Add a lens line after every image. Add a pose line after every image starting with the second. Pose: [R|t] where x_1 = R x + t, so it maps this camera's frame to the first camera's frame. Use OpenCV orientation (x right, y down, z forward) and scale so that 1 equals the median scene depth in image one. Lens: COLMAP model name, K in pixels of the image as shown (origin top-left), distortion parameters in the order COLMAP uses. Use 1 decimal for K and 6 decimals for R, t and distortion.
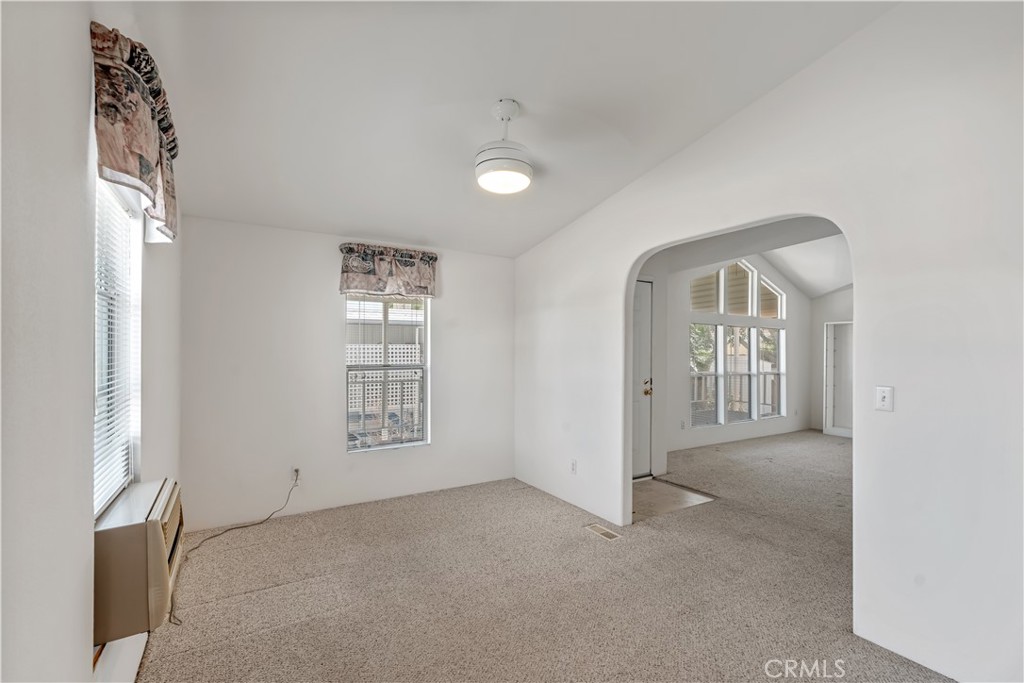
lens RADIAL K [[453.6, 0, 508.6], [0, 453.6, 343.7], [0, 0, 1]] dist [-0.005890, -0.000696]
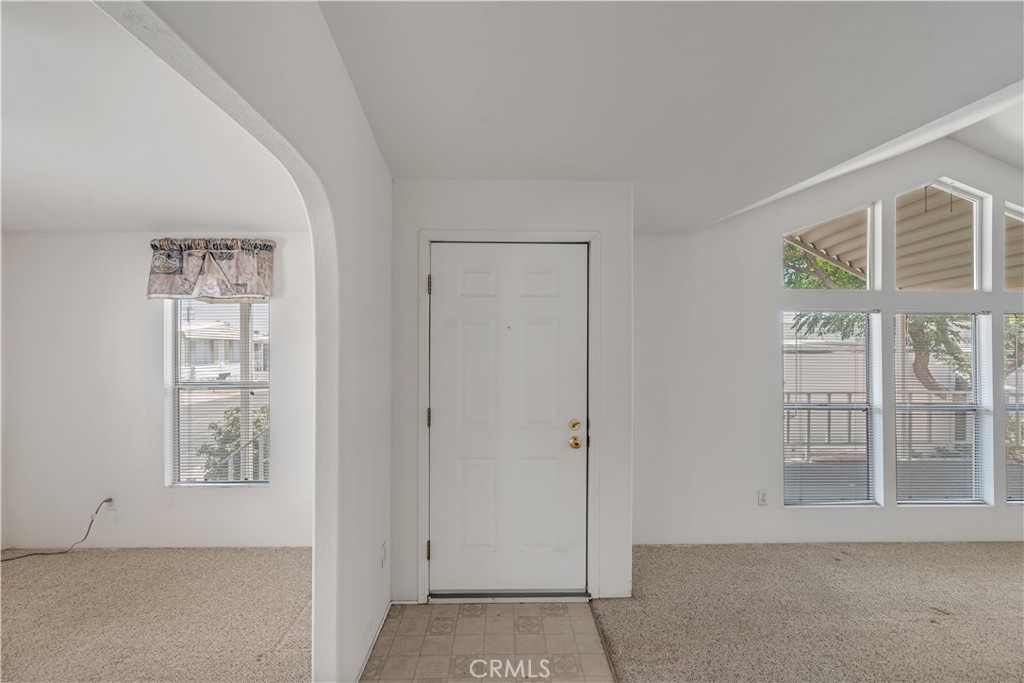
lens RADIAL K [[453.6, 0, 508.6], [0, 453.6, 343.7], [0, 0, 1]] dist [-0.005890, -0.000696]
pose [[0.863220, -0.007545, -0.504771, 0.606977], [0.013391, 0.999879, 0.007956, -0.024185], [0.504649, -0.013628, 0.863217, 0.569544]]
